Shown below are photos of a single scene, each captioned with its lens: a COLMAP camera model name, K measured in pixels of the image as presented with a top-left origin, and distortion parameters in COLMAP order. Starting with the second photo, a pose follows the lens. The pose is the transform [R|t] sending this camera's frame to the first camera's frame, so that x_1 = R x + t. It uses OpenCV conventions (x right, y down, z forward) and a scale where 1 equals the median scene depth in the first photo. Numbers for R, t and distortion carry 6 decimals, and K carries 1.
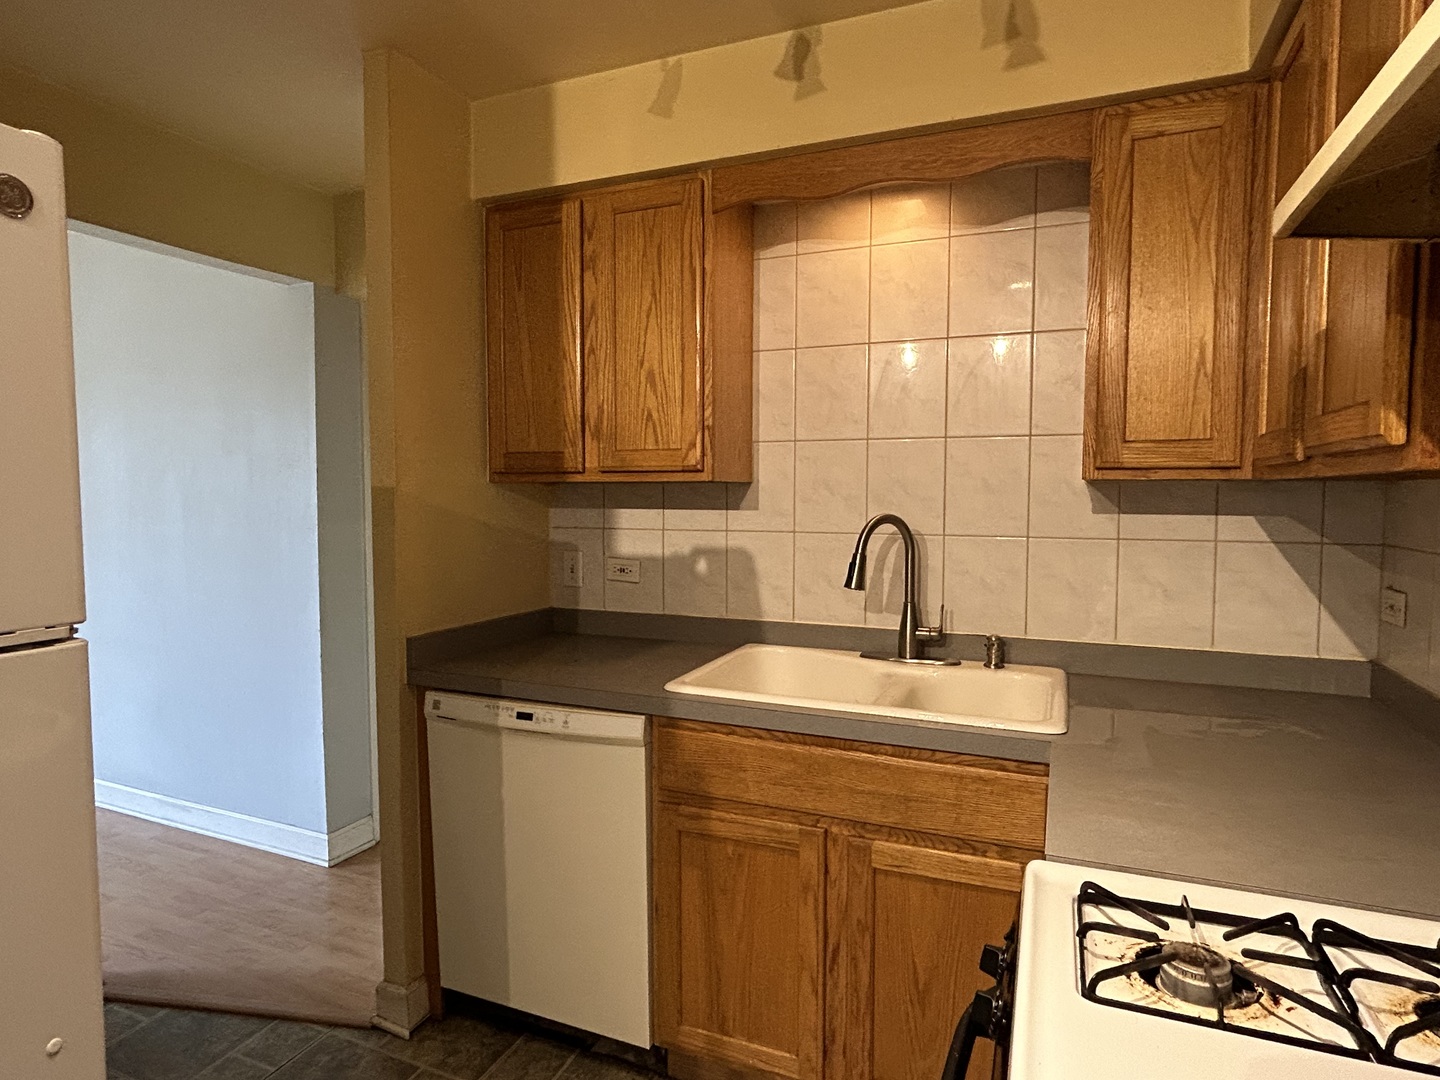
lens RADIAL K [[826.7, 0, 709.8], [0, 826.7, 535.3], [0, 0, 1]] dist [-0.009785, 0.005437]
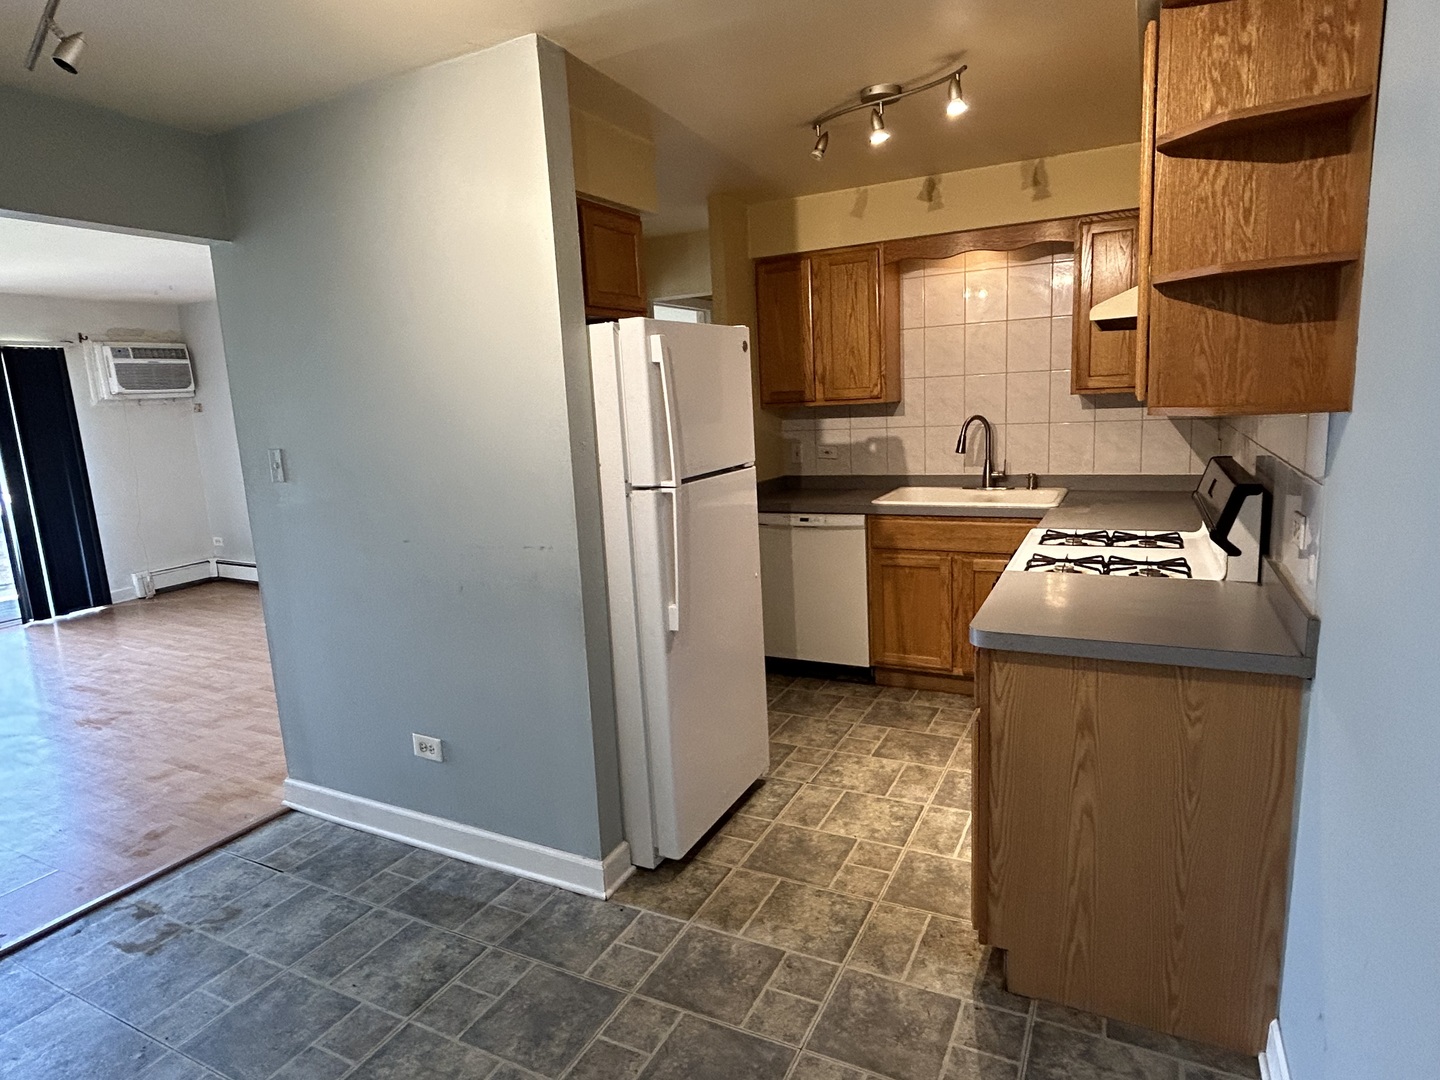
lens RADIAL K [[826.7, 0, 710.9], [0, 826.7, 538.7], [0, 0, 1]] dist [-0.009785, 0.005437]
pose [[0.995720, -0.039287, -0.083658, -0.275026], [0.049172, 0.991606, 0.119582, 0.000470], [0.078257, -0.123184, 0.989293, -1.086616]]
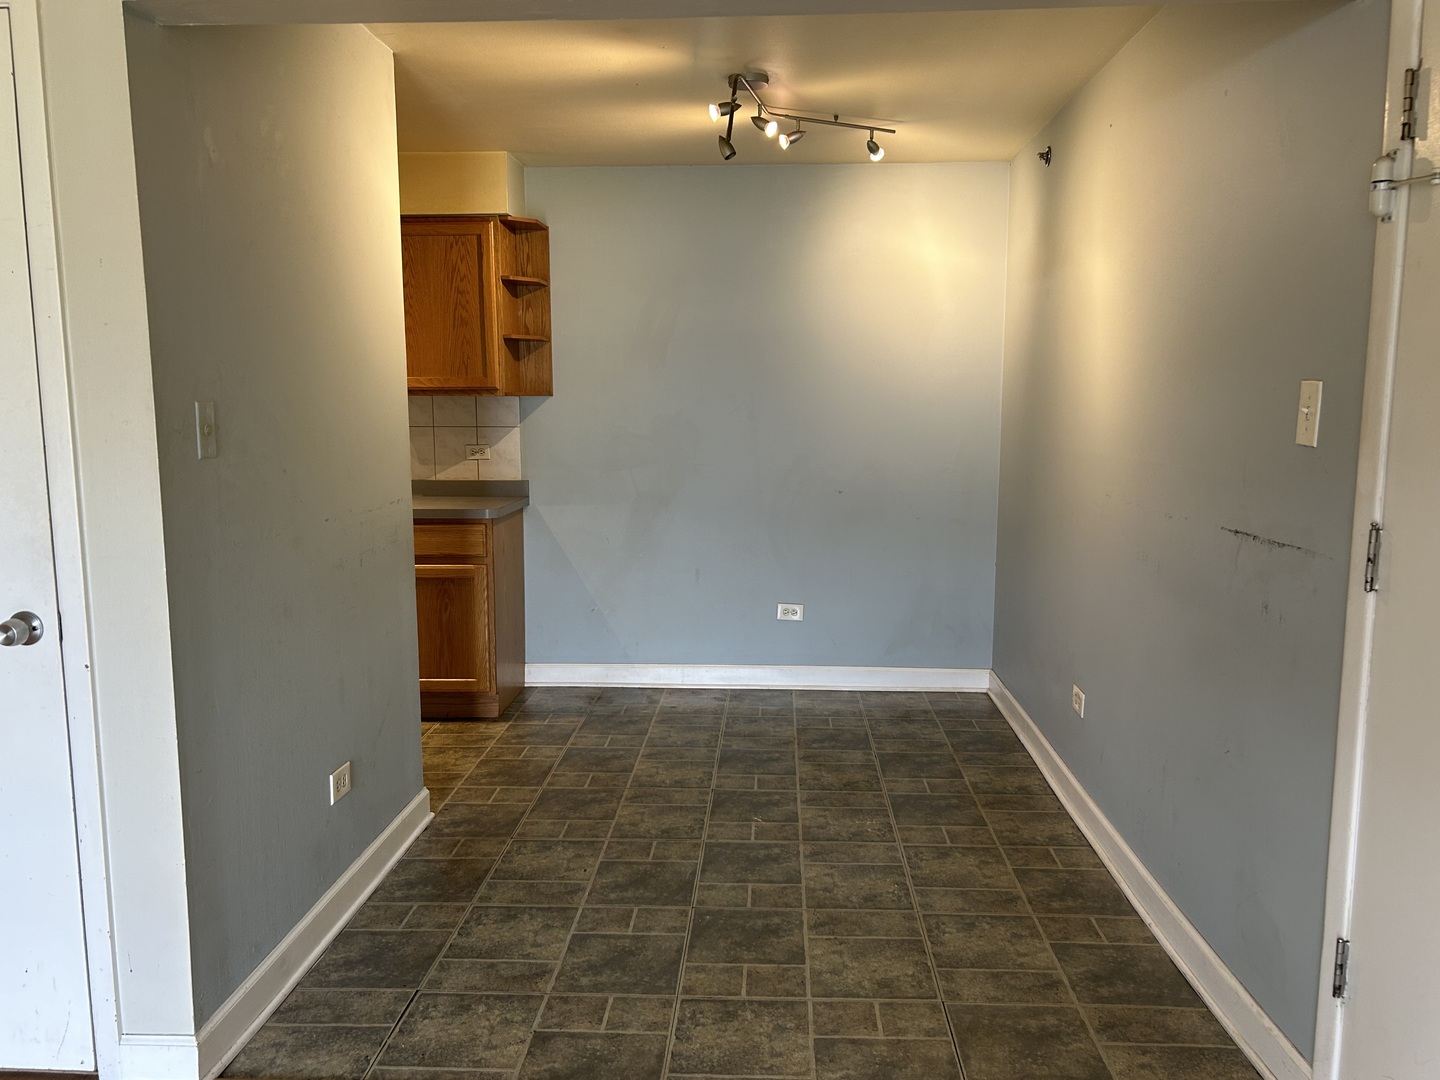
lens RADIAL K [[1124.2, 0, 731.1], [0, 1124.2, 558.7], [0, 0, 1]] dist [0.029558, -0.034916]
pose [[-0.357725, -0.130092, 0.924721, -2.442544], [0.049323, 0.986234, 0.157826, -0.015289], [-0.932523, 0.102068, -0.346384, 0.224202]]
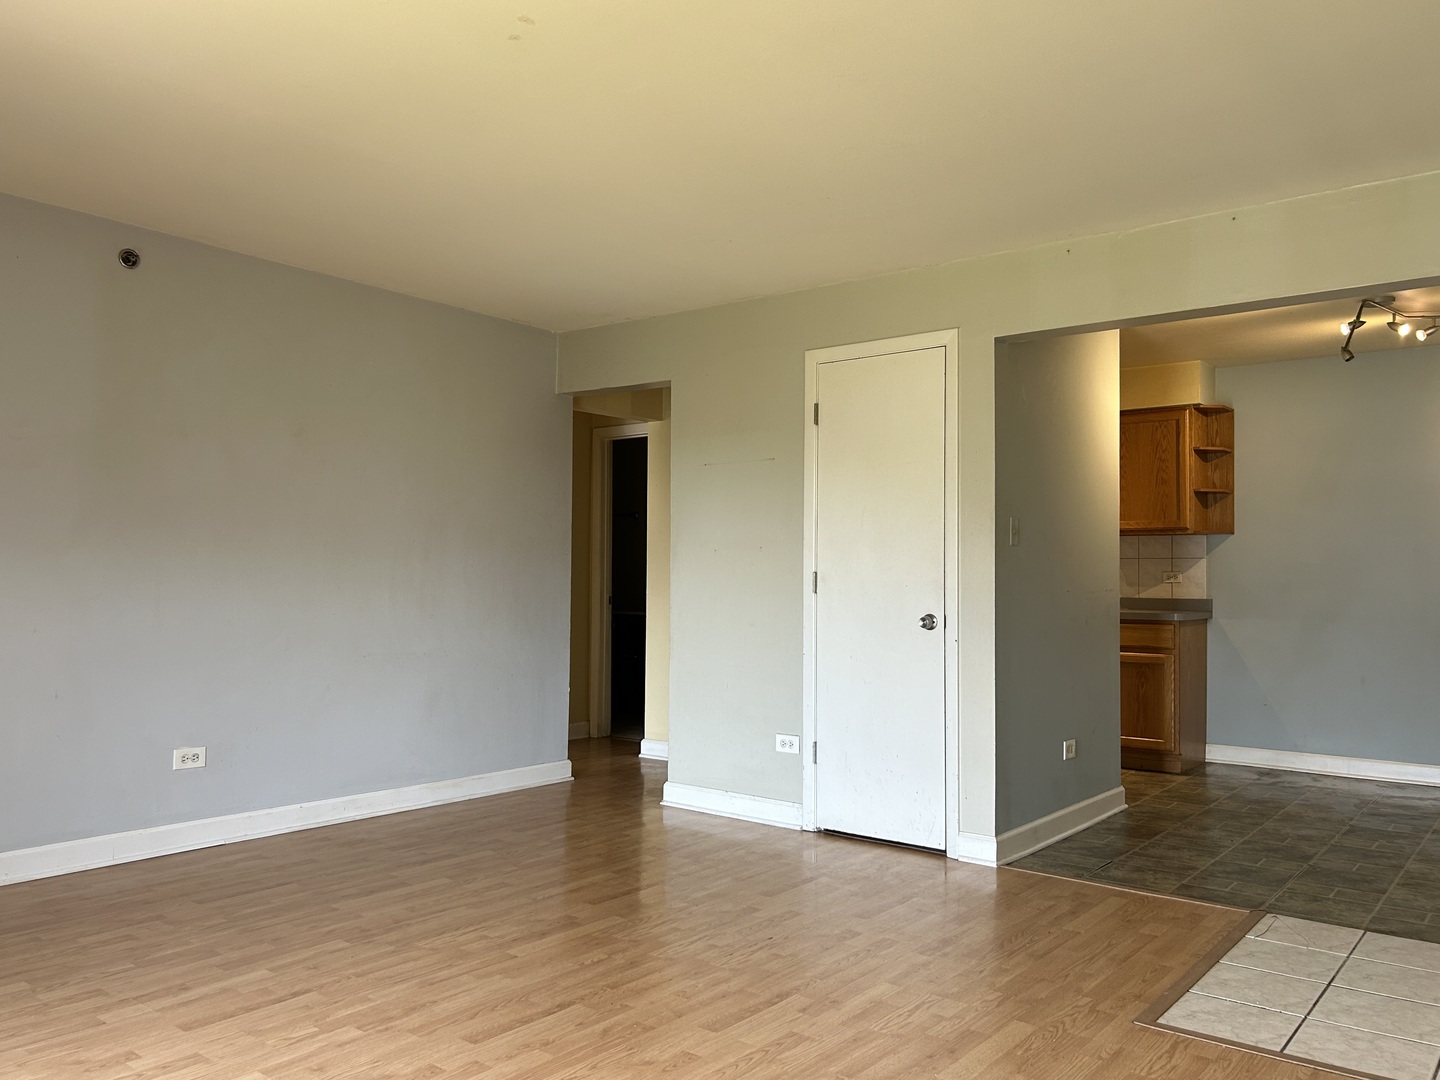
lens RADIAL K [[1124.2, 0, 715.4], [0, 1124.2, 545.2], [0, 0, 1]] dist [0.029558, -0.034916]
pose [[0.252644, 0.026827, 0.967187, -3.534471], [0.041753, 0.998382, -0.038599, 0.103939], [-0.966658, 0.050135, 0.251115, 0.327271]]
